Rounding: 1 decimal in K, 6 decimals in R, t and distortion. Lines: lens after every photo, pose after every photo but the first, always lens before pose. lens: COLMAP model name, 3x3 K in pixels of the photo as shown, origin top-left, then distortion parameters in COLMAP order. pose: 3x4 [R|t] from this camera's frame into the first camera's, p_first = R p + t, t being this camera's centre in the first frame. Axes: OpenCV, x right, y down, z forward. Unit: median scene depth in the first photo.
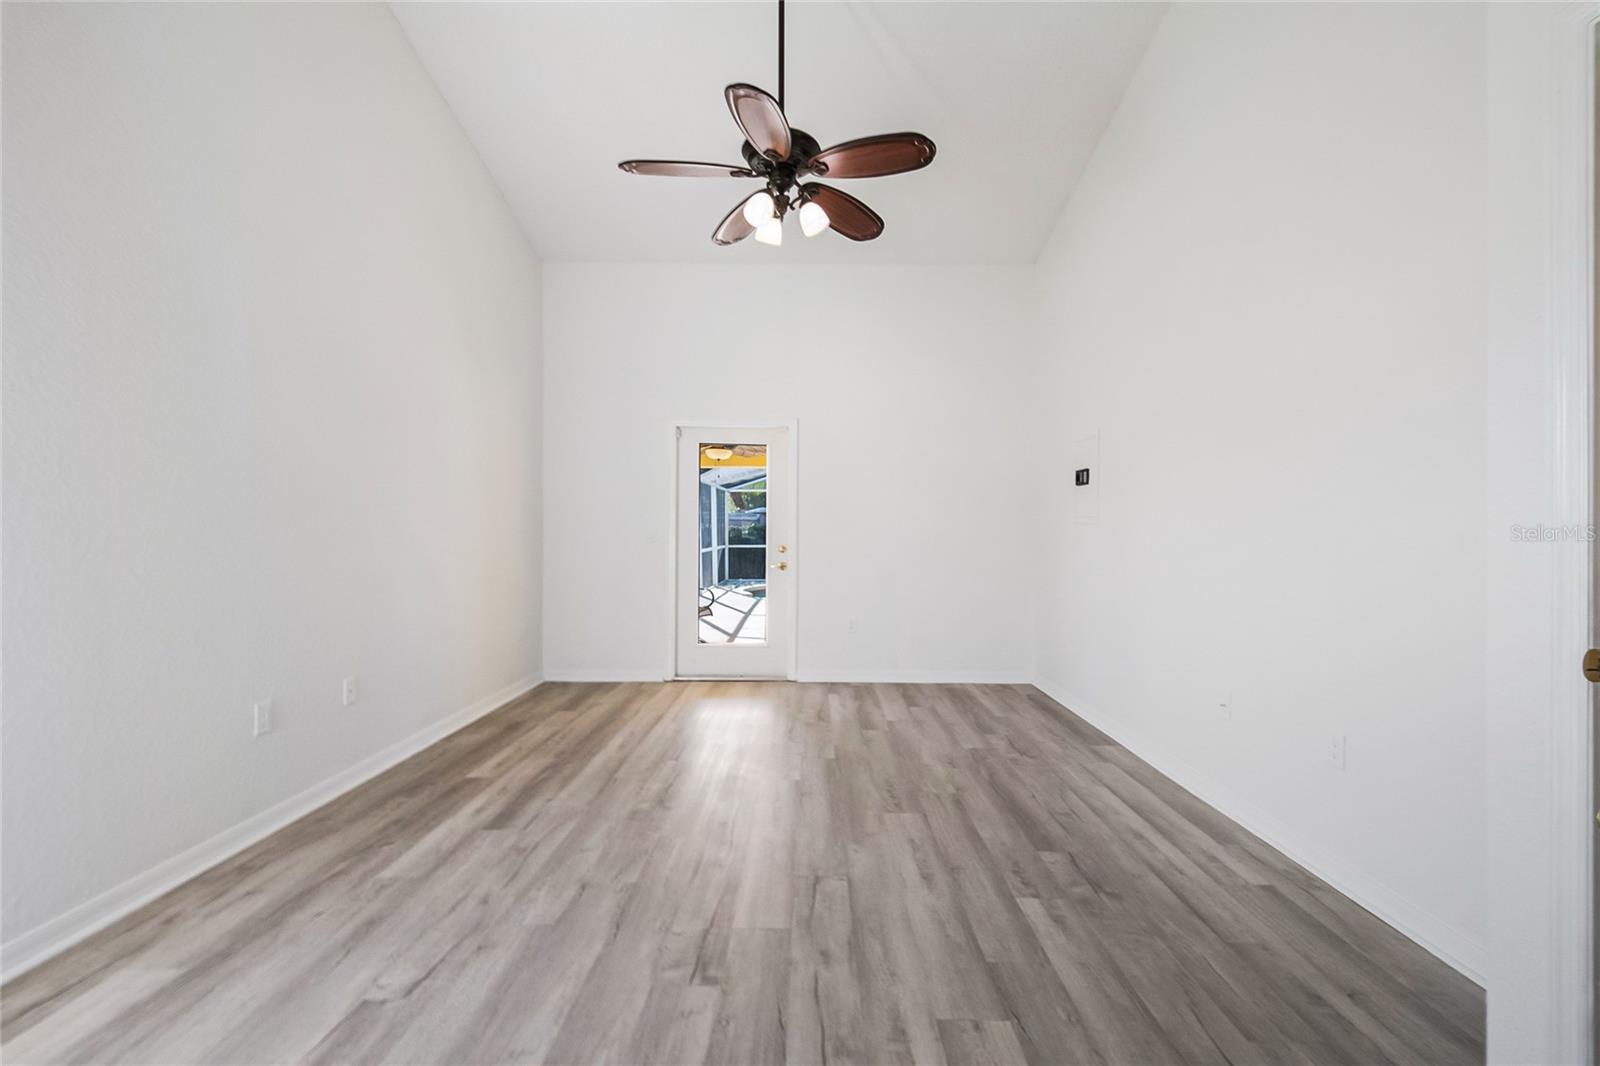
lens RADIAL K [[701.3, 0, 815.7], [0, 701.3, 546.4], [0, 0, 1]] dist [-0.001686, -0.000541]
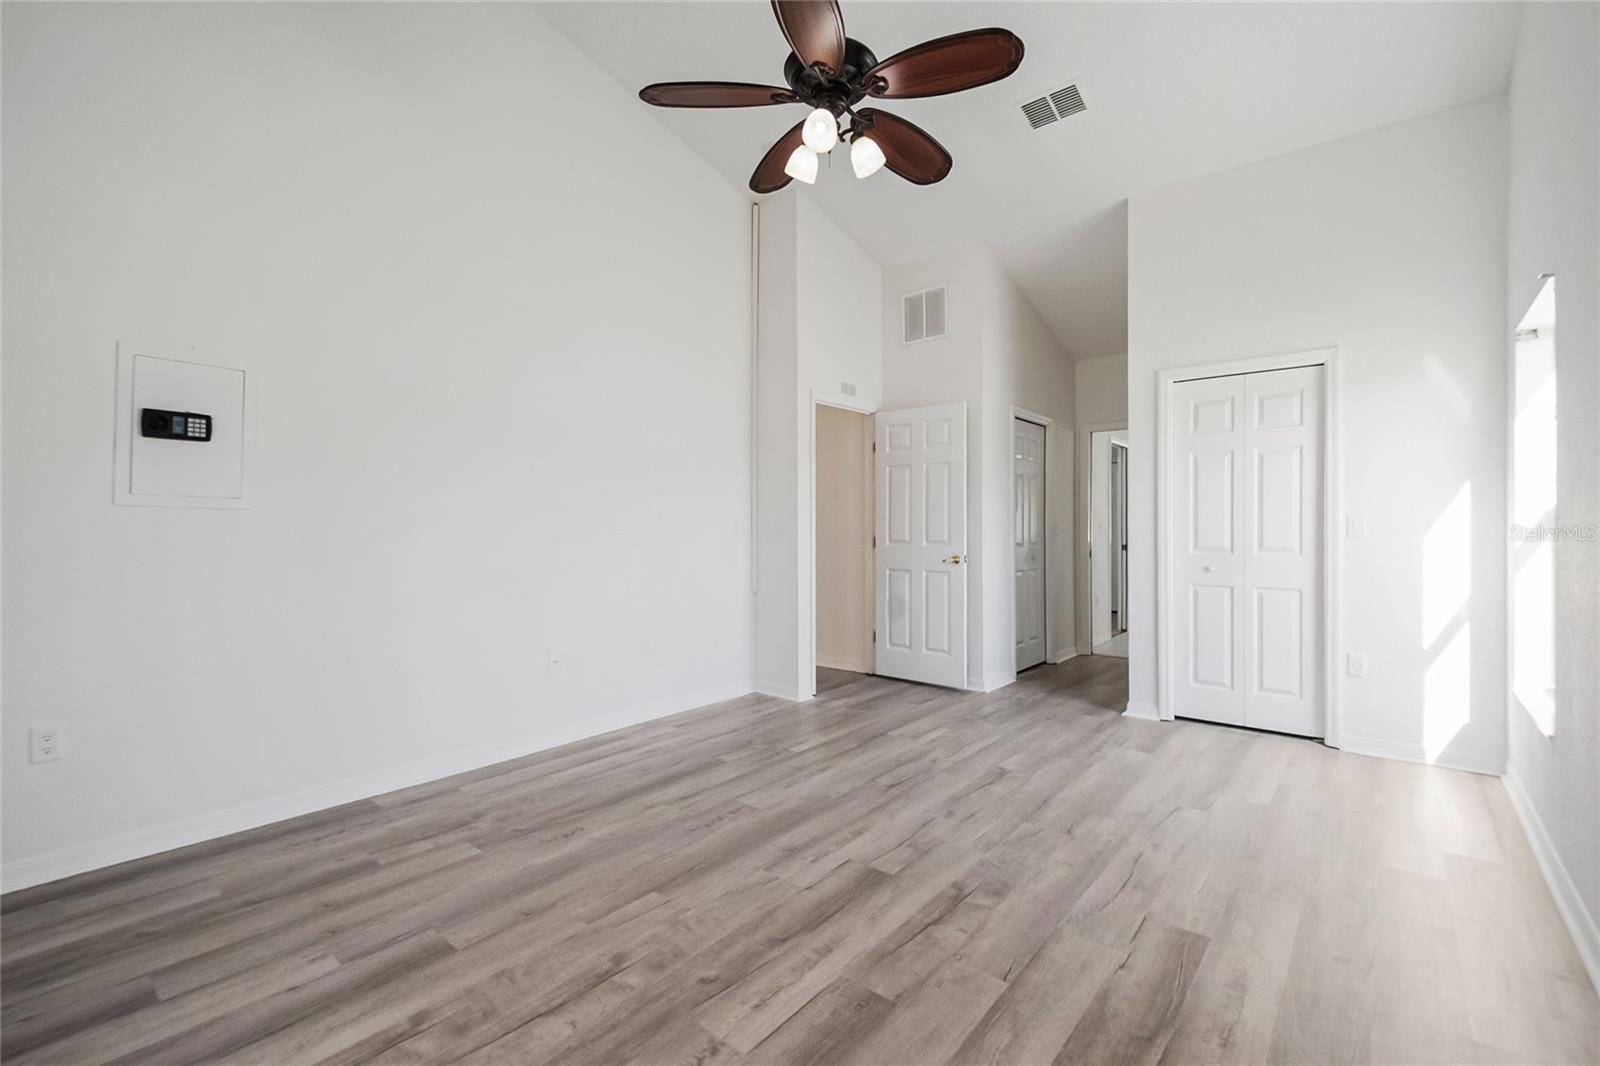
lens RADIAL K [[701.3, 0, 815.7], [0, 701.3, 546.4], [0, 0, 1]] dist [-0.001686, -0.000541]
pose [[-0.779722, -0.020694, 0.625783, -0.622678], [0.011086, 0.998841, 0.046844, -0.036472], [-0.626027, 0.043462, -0.778589, 1.853865]]
